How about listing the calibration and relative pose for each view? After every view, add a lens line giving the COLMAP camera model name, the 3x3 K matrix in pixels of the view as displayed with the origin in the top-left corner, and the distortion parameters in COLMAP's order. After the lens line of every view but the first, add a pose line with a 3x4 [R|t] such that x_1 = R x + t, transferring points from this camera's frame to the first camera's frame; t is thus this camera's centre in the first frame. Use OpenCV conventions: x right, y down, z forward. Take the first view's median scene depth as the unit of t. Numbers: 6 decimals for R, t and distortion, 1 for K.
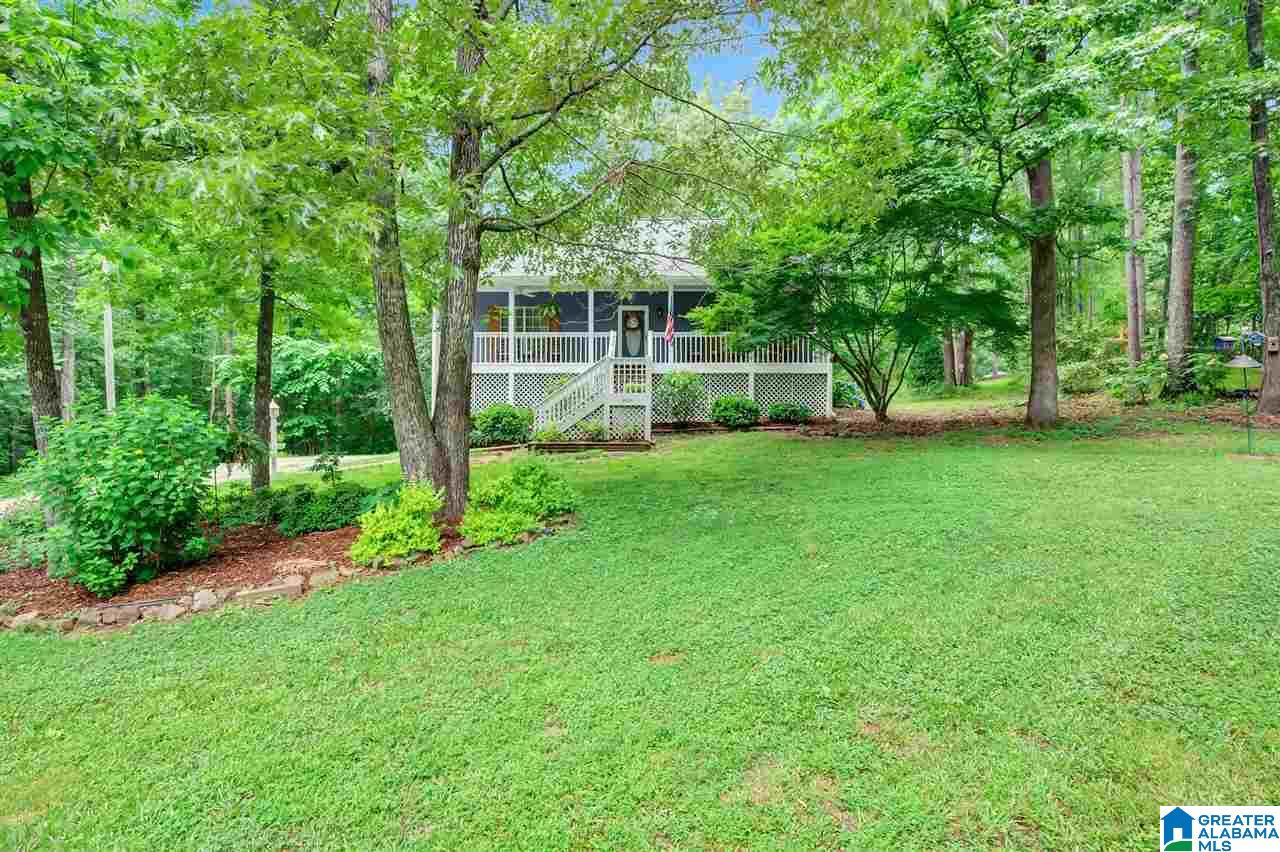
lens RADIAL K [[497.3, 0, 639.9], [0, 497.3, 425.5], [0, 0, 1]] dist [-0.000774, -0.000021]
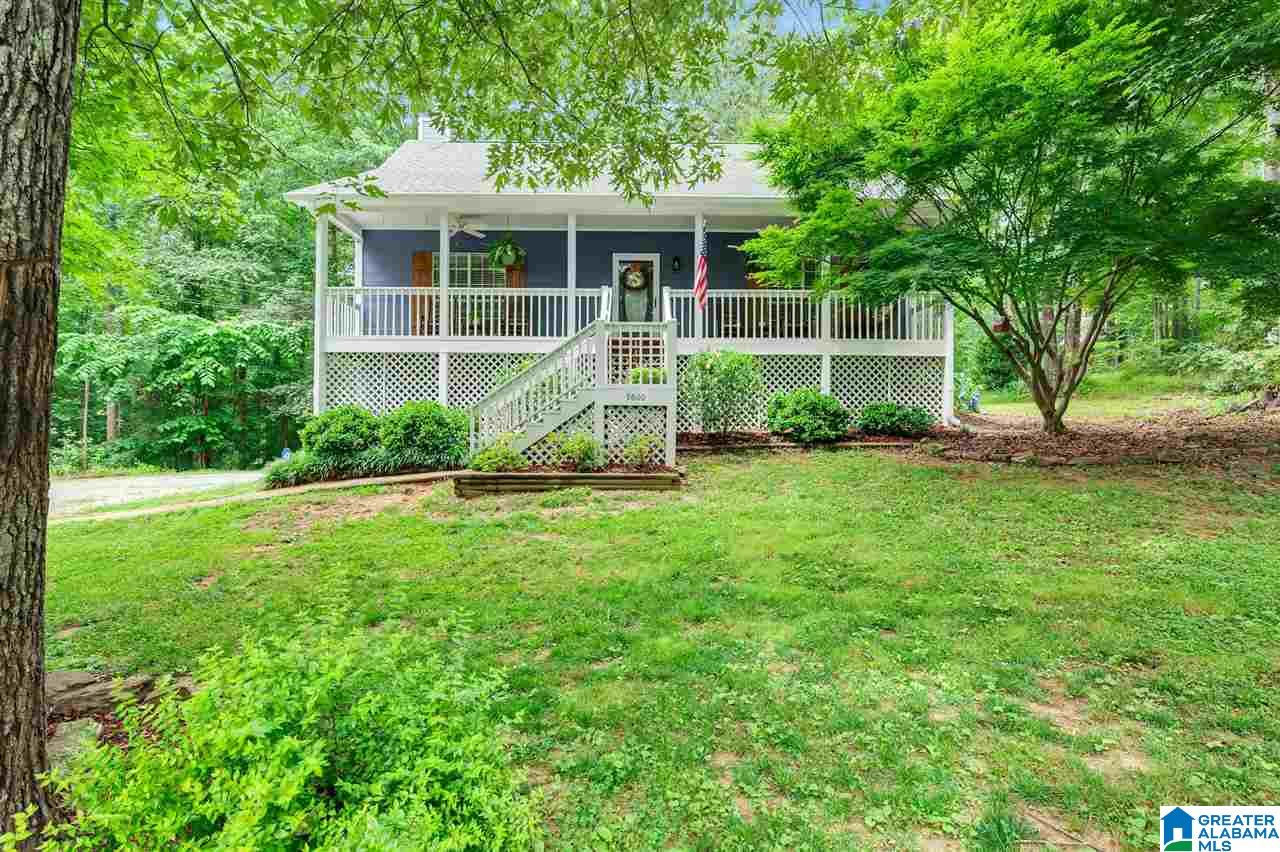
lens RADIAL K [[497.3, 0, 640.2], [0, 497.3, 424.4], [0, 0, 1]] dist [-0.000774, -0.000021]
pose [[0.999146, 0.003439, 0.041171, -0.037516], [-0.003459, 0.999994, 0.000417, -0.016774], [-0.041170, -0.000560, 0.999152, 0.376128]]
